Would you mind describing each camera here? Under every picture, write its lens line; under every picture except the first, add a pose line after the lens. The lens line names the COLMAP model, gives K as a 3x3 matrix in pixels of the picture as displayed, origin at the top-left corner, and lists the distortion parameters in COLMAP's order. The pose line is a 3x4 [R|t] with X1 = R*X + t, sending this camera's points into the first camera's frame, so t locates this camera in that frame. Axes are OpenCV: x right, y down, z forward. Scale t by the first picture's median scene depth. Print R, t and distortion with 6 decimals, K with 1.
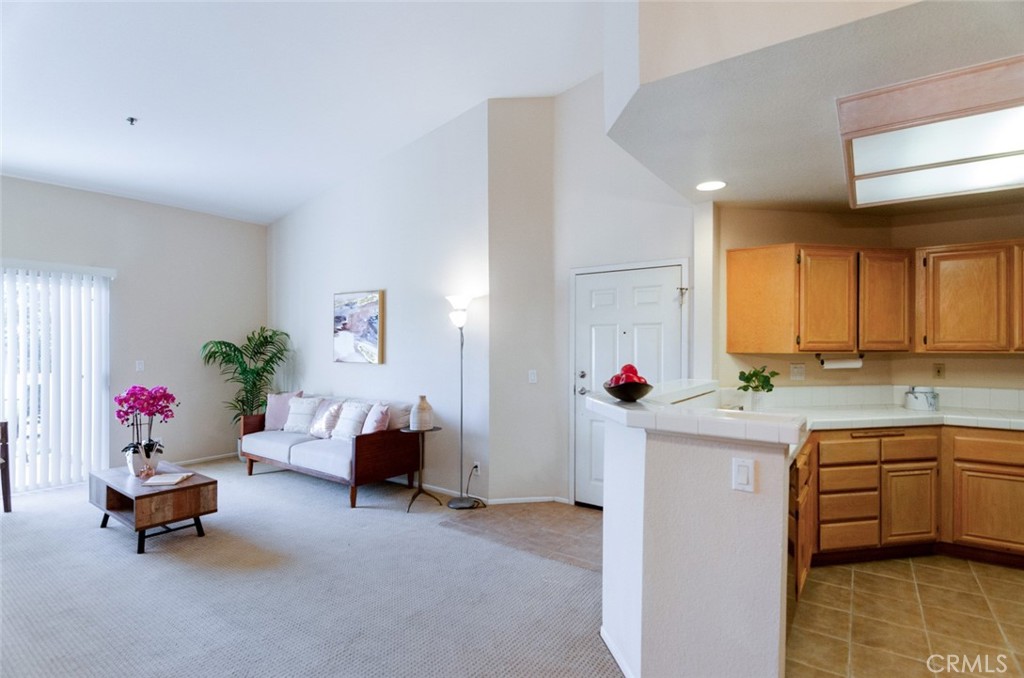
lens RADIAL K [[492.7, 0, 511.9], [0, 492.7, 342.7], [0, 0, 1]] dist [0.001337, -0.002300]
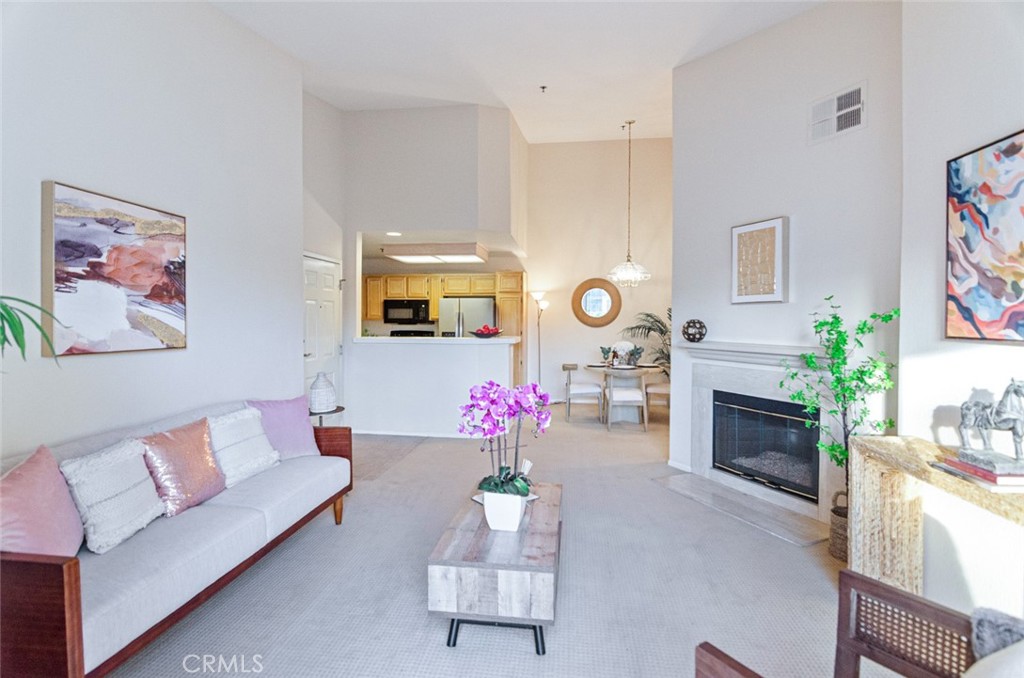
lens RADIAL K [[492.7, 0, 511.9], [0, 492.7, 333.6], [0, 0, 1]] dist [0.001337, -0.002300]
pose [[-0.471450, -0.026823, 0.881485, -0.896669], [-0.004156, 0.999594, 0.028194, 0.008867], [-0.881883, 0.009628, -0.471370, 0.887265]]
